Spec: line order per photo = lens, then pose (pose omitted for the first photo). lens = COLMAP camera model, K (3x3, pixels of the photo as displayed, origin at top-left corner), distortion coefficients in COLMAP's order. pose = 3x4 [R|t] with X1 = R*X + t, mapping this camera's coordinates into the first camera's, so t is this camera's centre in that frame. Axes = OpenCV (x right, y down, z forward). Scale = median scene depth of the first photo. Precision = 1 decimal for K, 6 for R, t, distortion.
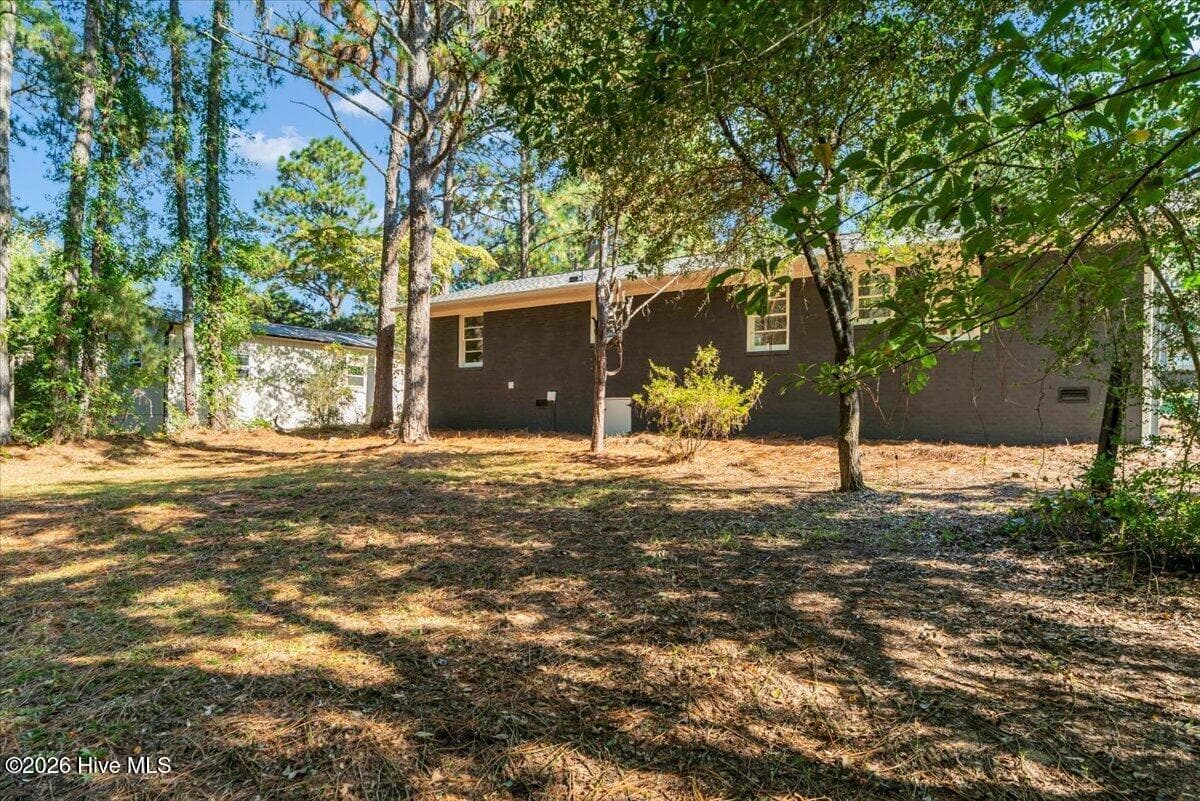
lens RADIAL K [[712.4, 0, 624.8], [0, 712.4, 451.1], [0, 0, 1]] dist [-0.000625, 0.000445]
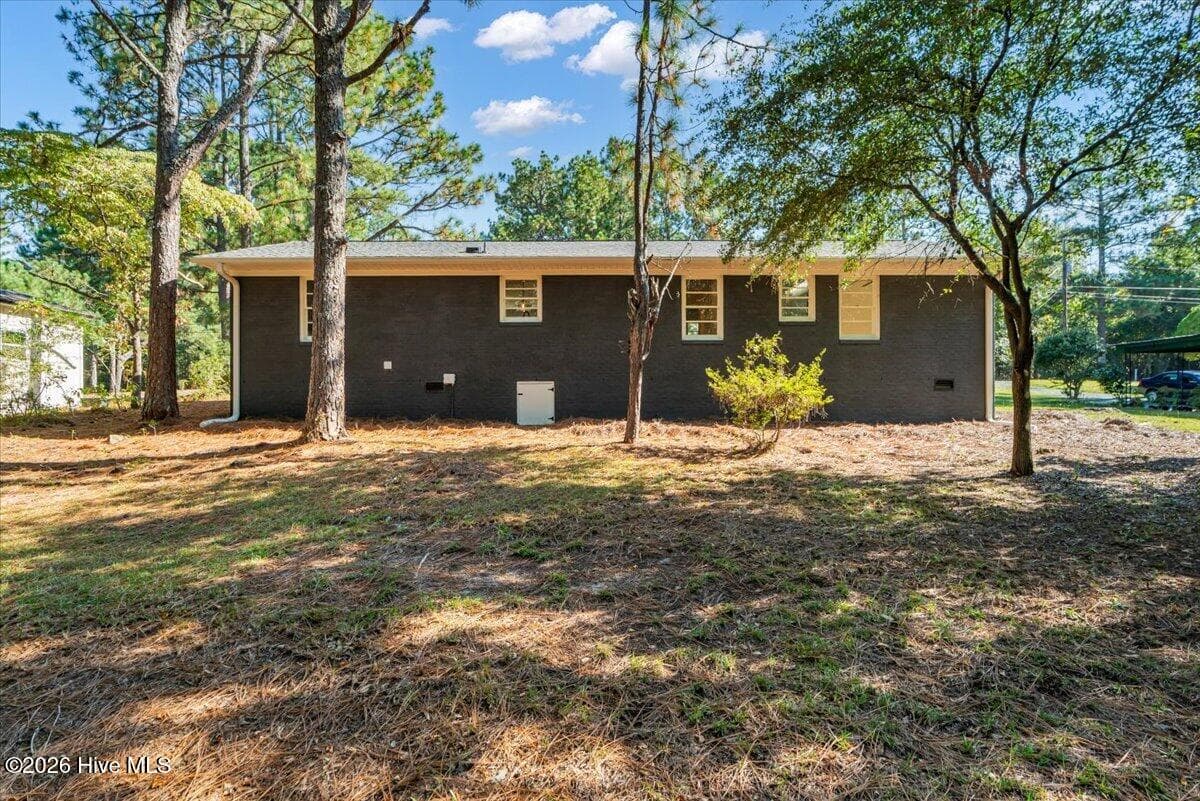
lens RADIAL K [[614.4, 0, 623.5], [0, 614.4, 413.0], [0, 0, 1]] dist [-0.005293, -0.000216]
pose [[0.844443, -0.017588, 0.535357, -0.378282], [0.028534, 0.999519, -0.012170, -0.023222], [-0.534886, 0.025553, 0.844538, 0.286755]]
